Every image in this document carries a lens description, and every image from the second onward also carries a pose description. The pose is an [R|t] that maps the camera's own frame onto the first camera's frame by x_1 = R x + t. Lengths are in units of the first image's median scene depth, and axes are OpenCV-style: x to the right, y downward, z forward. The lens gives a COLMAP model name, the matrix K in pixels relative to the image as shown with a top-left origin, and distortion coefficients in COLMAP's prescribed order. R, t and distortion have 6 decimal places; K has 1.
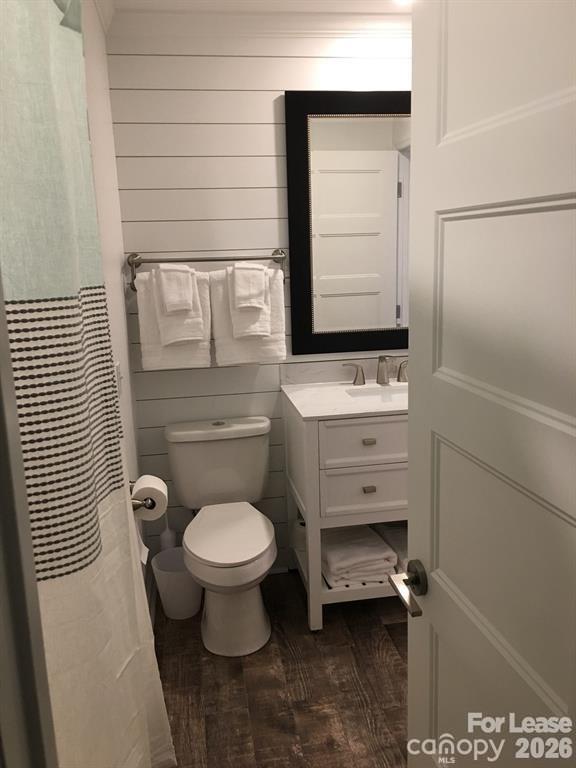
lens RADIAL K [[655.9, 0, 288.0], [0, 655.9, 384.0], [0, 0, 1]] dist [0.094134, -0.139423]
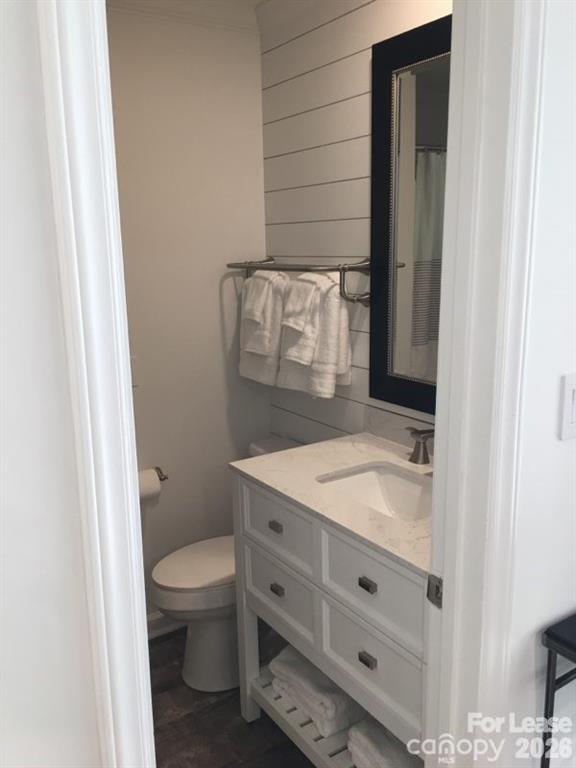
lens RADIAL K [[655.9, 0, 288.0], [0, 655.9, 384.0], [0, 0, 1]] dist [0.094134, -0.139423]
pose [[0.405180, 0.216171, -0.888312, 0.695833], [-0.169849, 0.972527, 0.159193, -0.176401], [0.898321, 0.086378, 0.430765, 0.628679]]
